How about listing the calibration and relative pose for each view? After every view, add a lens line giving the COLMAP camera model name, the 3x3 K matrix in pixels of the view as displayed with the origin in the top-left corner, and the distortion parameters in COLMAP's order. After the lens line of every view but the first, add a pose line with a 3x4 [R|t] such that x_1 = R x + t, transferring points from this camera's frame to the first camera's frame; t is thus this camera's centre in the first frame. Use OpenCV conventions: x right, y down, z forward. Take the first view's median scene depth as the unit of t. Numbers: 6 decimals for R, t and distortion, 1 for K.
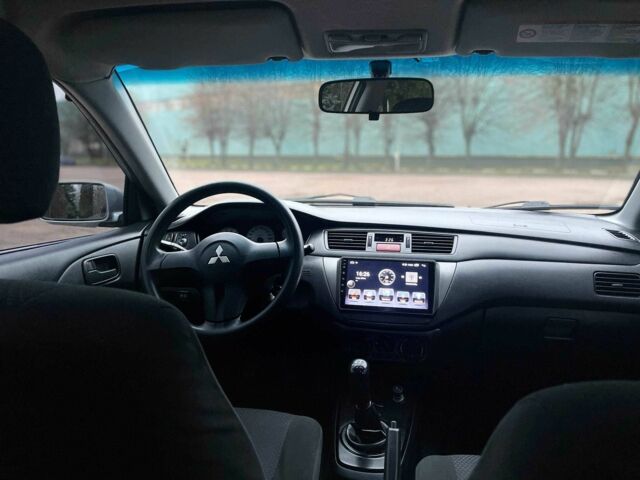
lens RADIAL K [[479.9, 0, 323.5], [0, 479.9, 236.0], [0, 0, 1]] dist [0.083985, -0.102353]
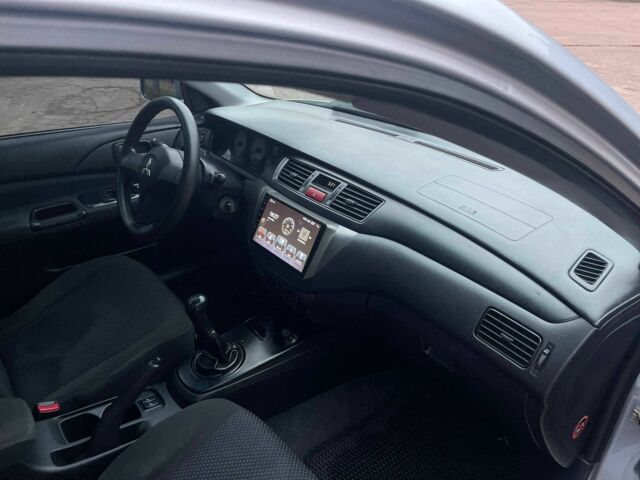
lens RADIAL K [[479.9, 0, 318.1], [0, 479.9, 239.2], [0, 0, 1]] dist [0.083985, -0.102353]
pose [[0.753953, 0.314182, -0.576927, 0.734093], [-0.109370, 0.925995, 0.361348, -0.239755], [0.647760, -0.209340, 0.732519, 0.344898]]
